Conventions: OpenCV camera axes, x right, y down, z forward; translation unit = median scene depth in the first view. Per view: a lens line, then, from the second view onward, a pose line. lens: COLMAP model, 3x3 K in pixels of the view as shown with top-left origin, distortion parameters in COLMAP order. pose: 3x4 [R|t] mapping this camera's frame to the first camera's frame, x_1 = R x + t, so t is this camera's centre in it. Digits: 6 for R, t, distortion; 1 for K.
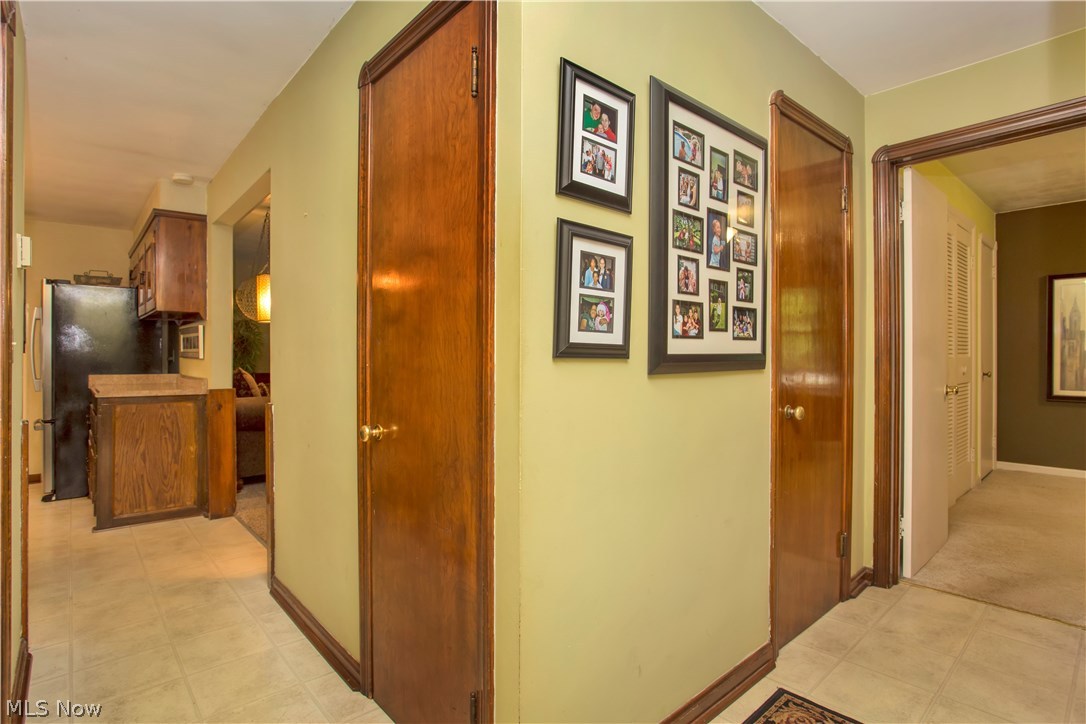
lens RADIAL K [[546.7, 0, 545.0], [0, 546.7, 356.6], [0, 0, 1]] dist [-0.054841, 0.016461]
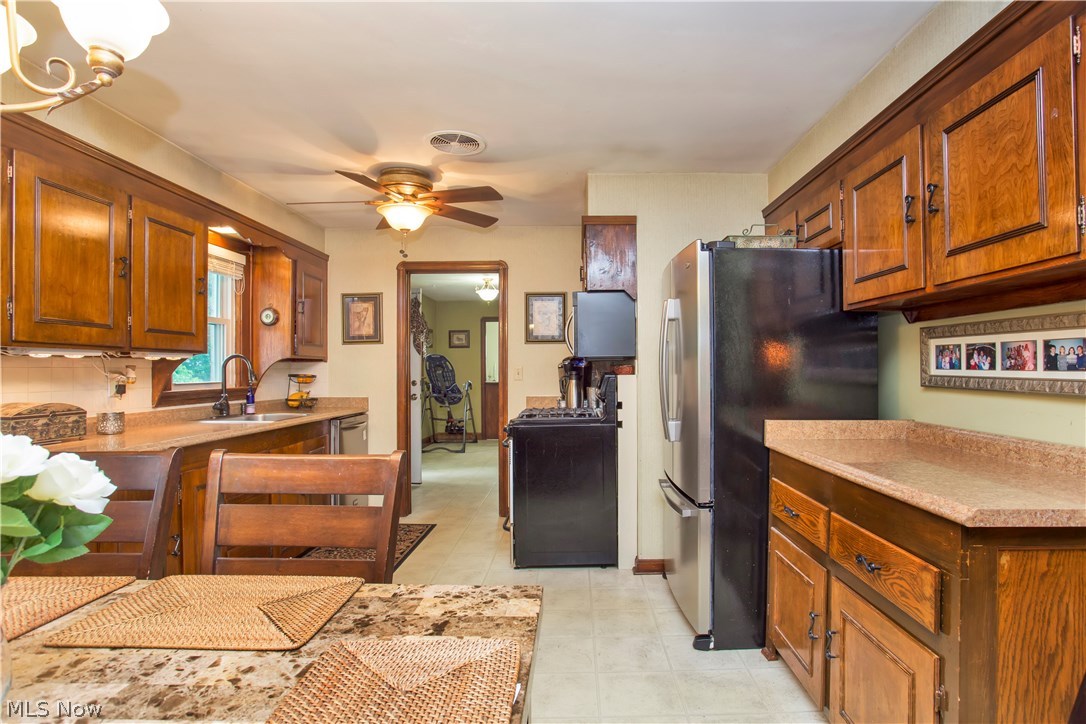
lens RADIAL K [[546.7, 0, 560.4], [0, 546.7, 370.3], [0, 0, 1]] dist [-0.054841, 0.016461]
pose [[0.724243, -0.002136, -0.689541, -0.731338], [0.005507, 0.999981, 0.002686, -0.018564], [0.689522, -0.005743, 0.724242, 0.541721]]
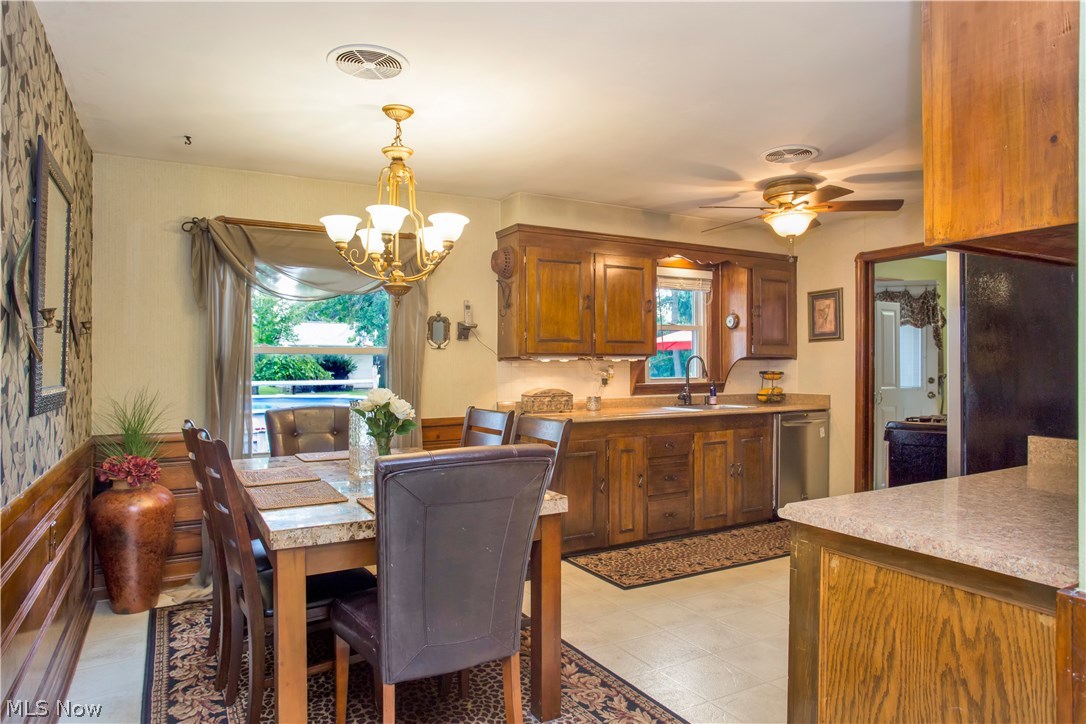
lens RADIAL K [[651.1, 0, 582.2], [0, 651.1, 374.2], [0, 0, 1]] dist [-0.026638, -0.000556]
pose [[-0.191585, 0.011935, -0.981403, -0.356811], [0.008823, 0.999907, 0.010438, -0.022933], [0.981436, -0.006659, -0.191673, 0.867662]]
